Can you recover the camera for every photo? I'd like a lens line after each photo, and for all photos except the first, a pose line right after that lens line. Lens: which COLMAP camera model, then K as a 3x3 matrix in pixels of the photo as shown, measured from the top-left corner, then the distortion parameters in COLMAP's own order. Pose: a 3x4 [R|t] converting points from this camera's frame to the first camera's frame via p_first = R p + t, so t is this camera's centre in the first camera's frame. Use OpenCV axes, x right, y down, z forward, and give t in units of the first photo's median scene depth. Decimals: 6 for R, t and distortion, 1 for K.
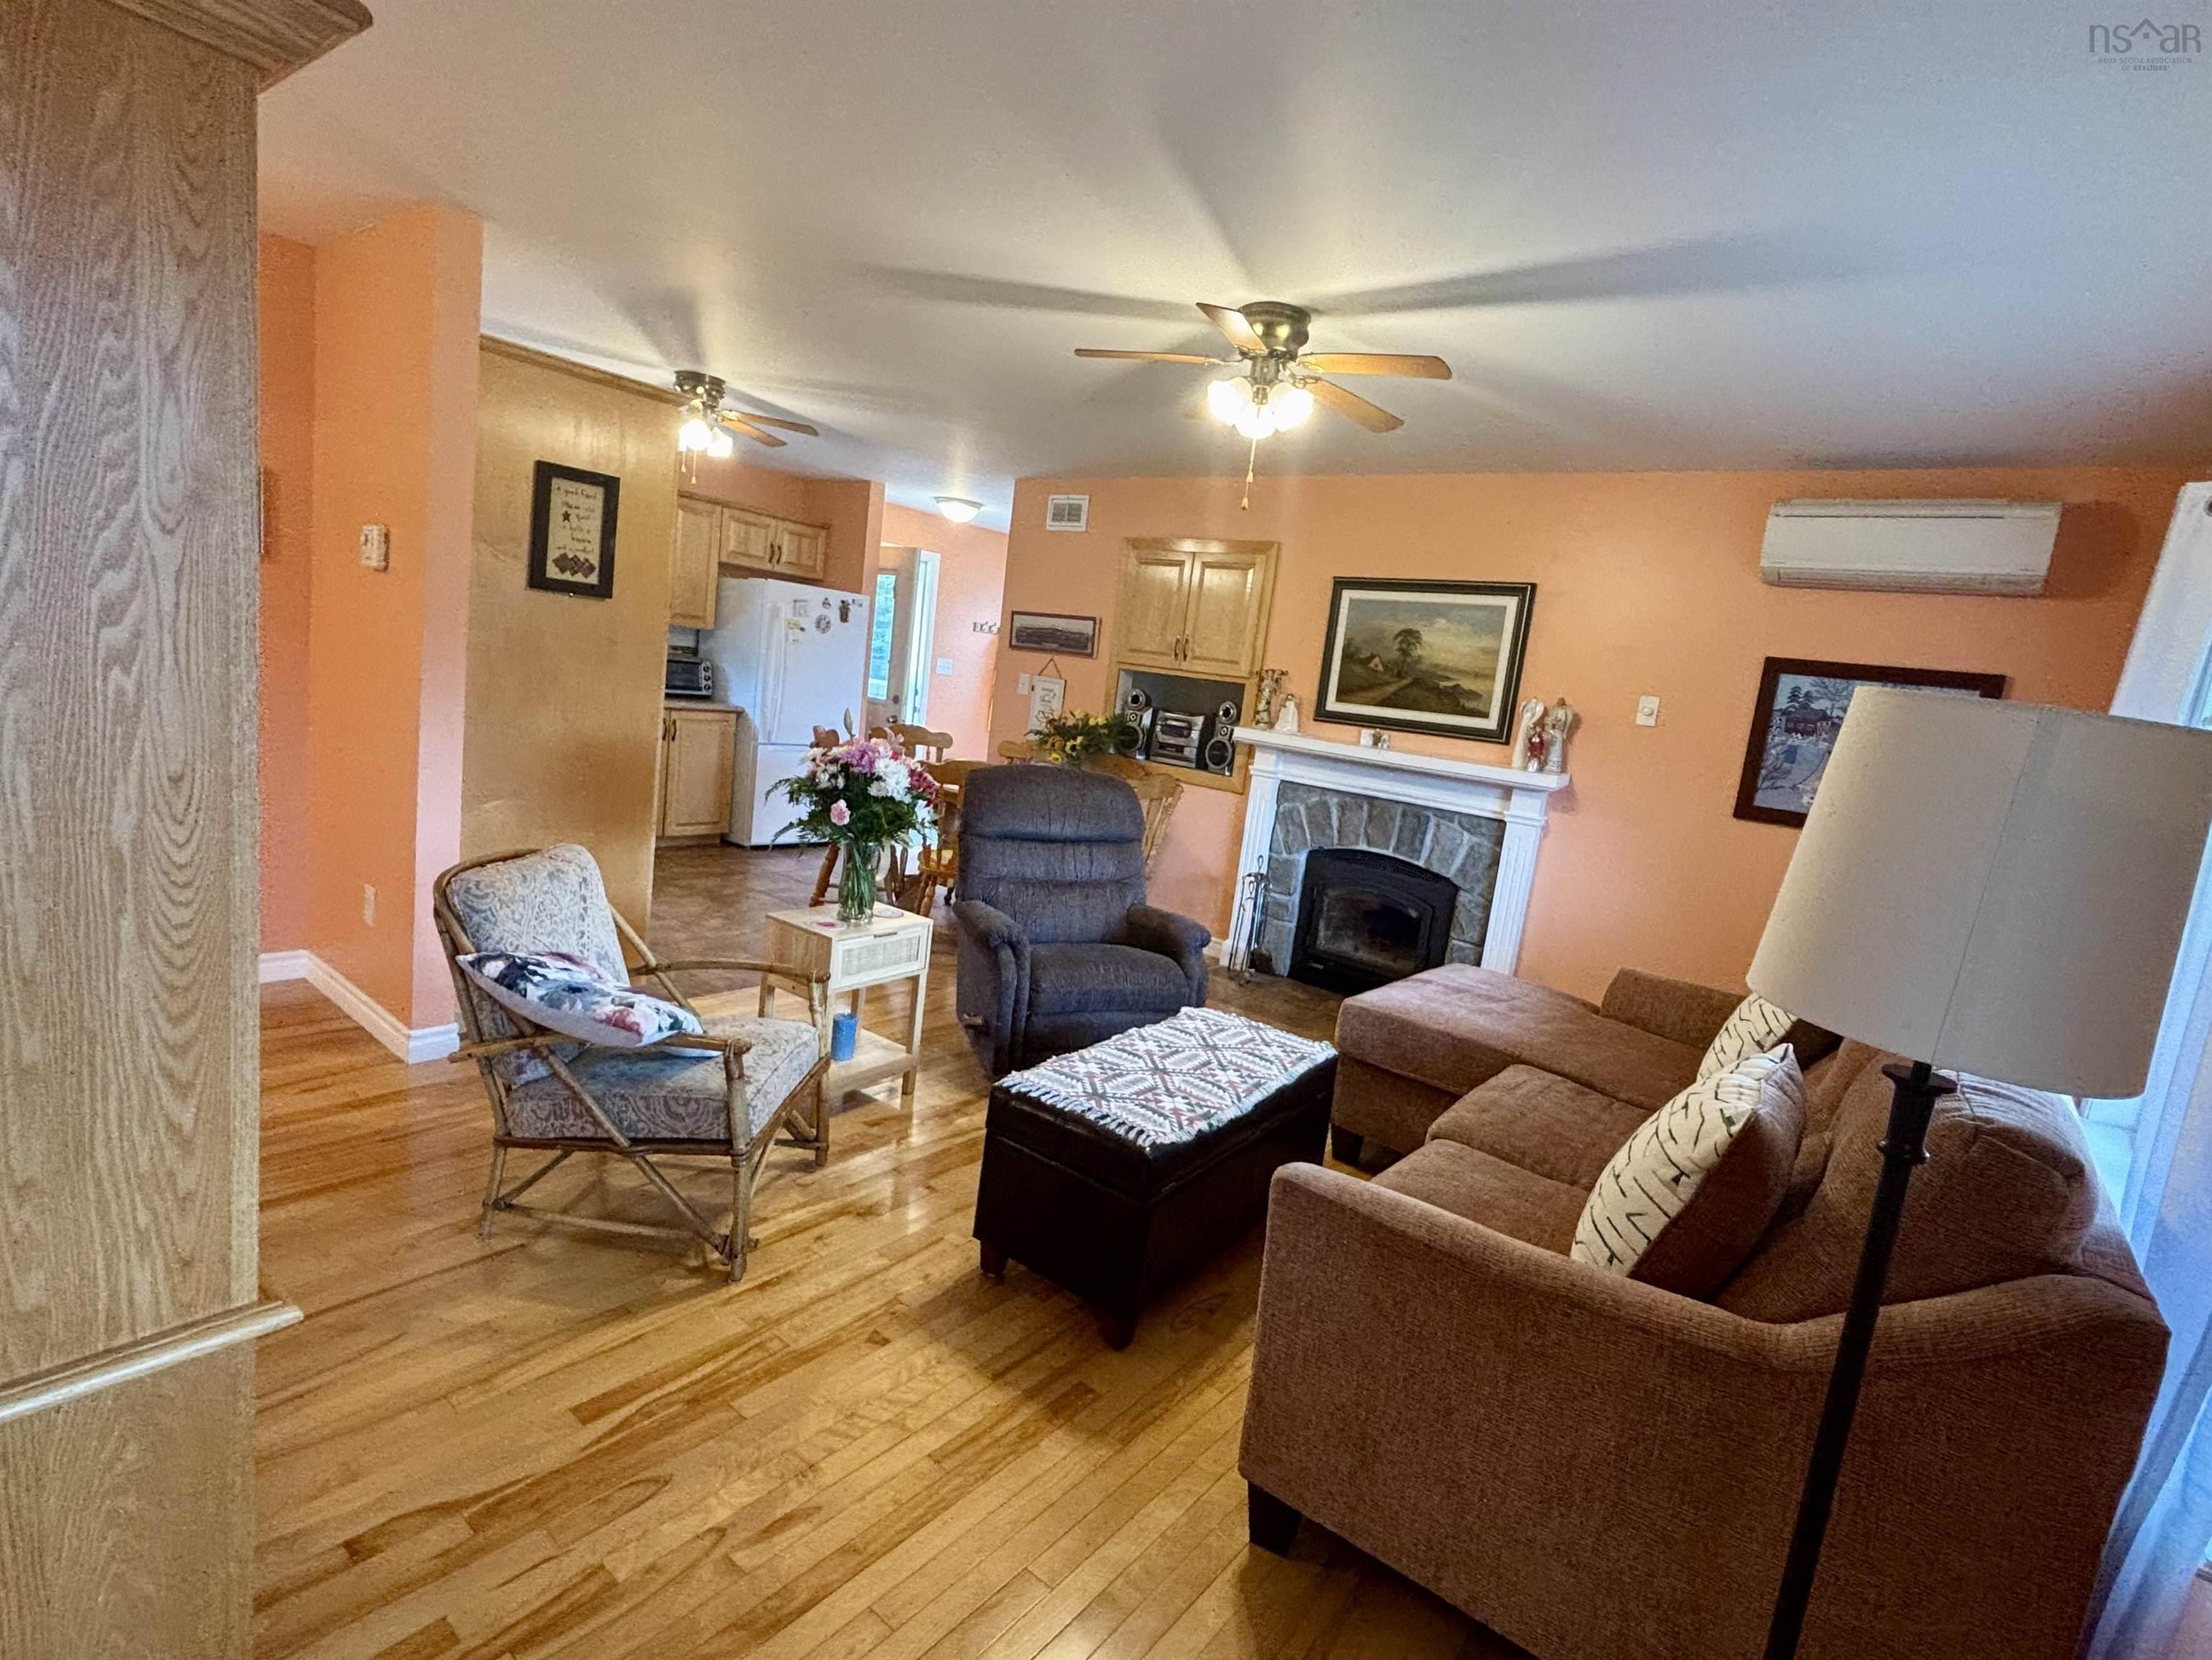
lens RADIAL K [[1070.8, 0, 1124.2], [0, 1070.8, 828.4], [0, 0, 1]] dist [0.003638, -0.001219]
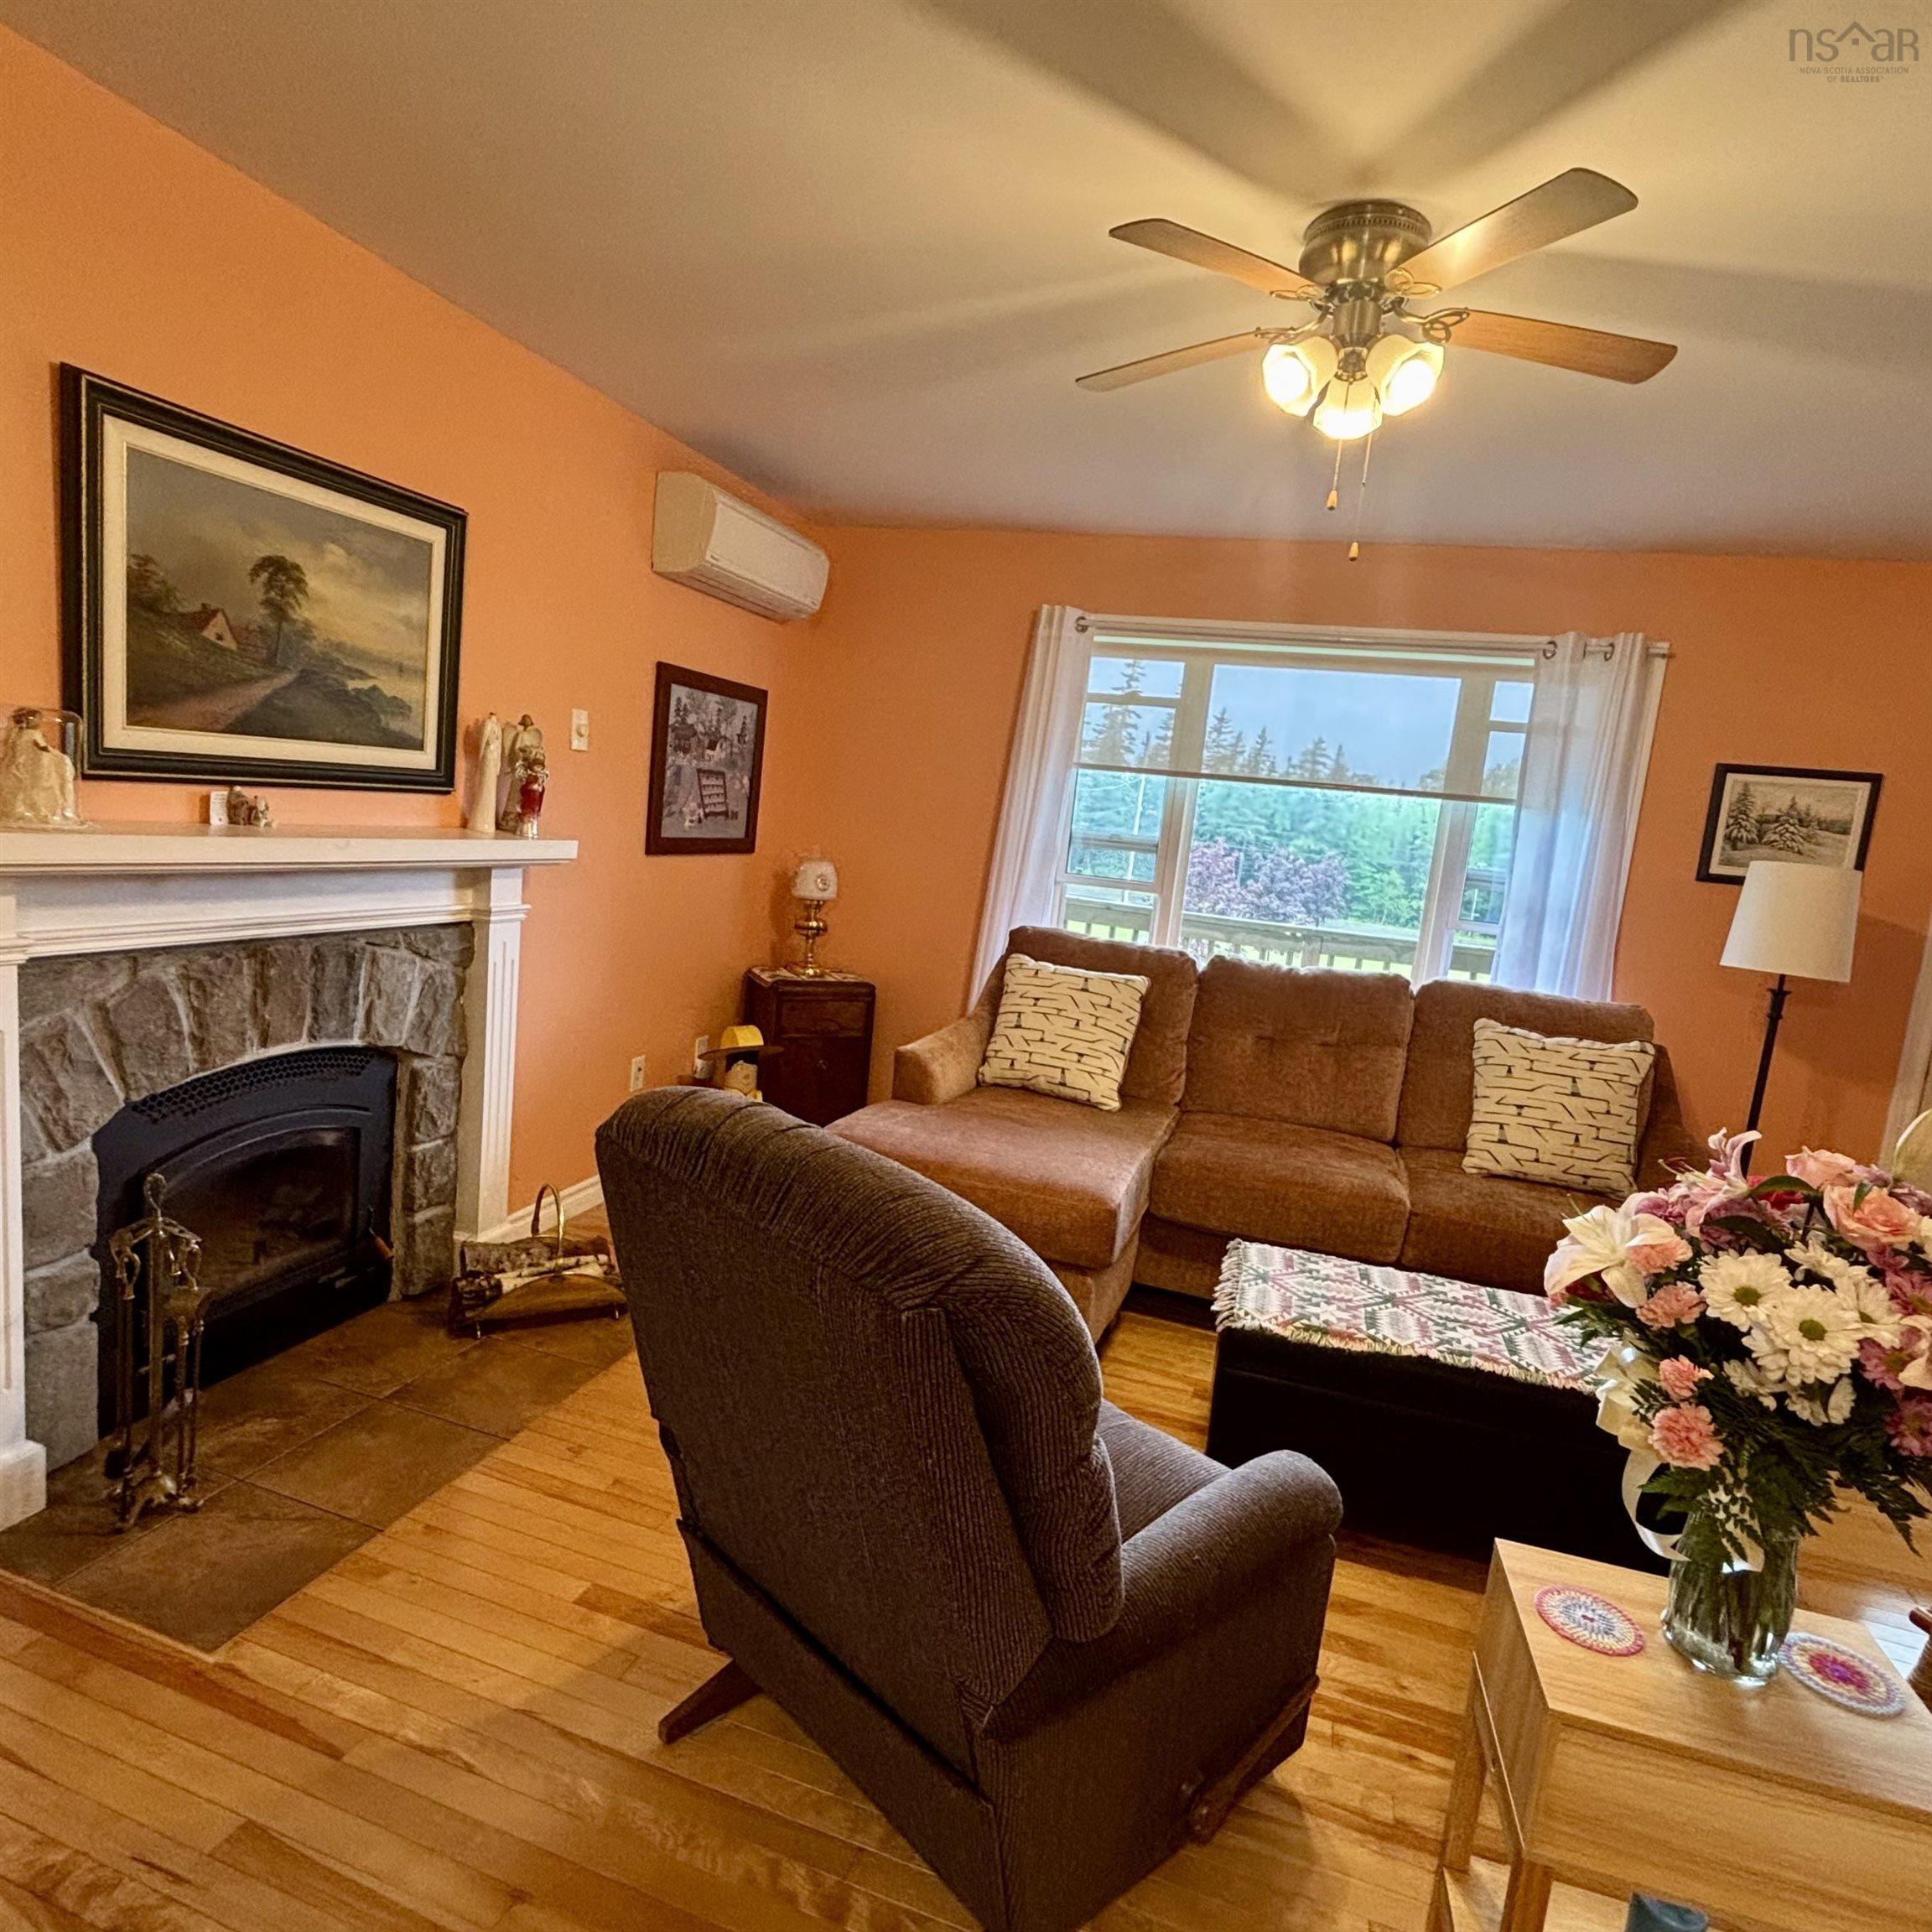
lens RADIAL K [[1143.0, 0, 964.4], [0, 1143.0, 955.1], [0, 0, 1]] dist [0.019212, -0.019718]
pose [[-0.316727, -0.274027, 0.908071, -0.298437], [-0.005745, 0.957896, 0.287059, -0.163246], [-0.948499, 0.085702, -0.304966, 0.872199]]
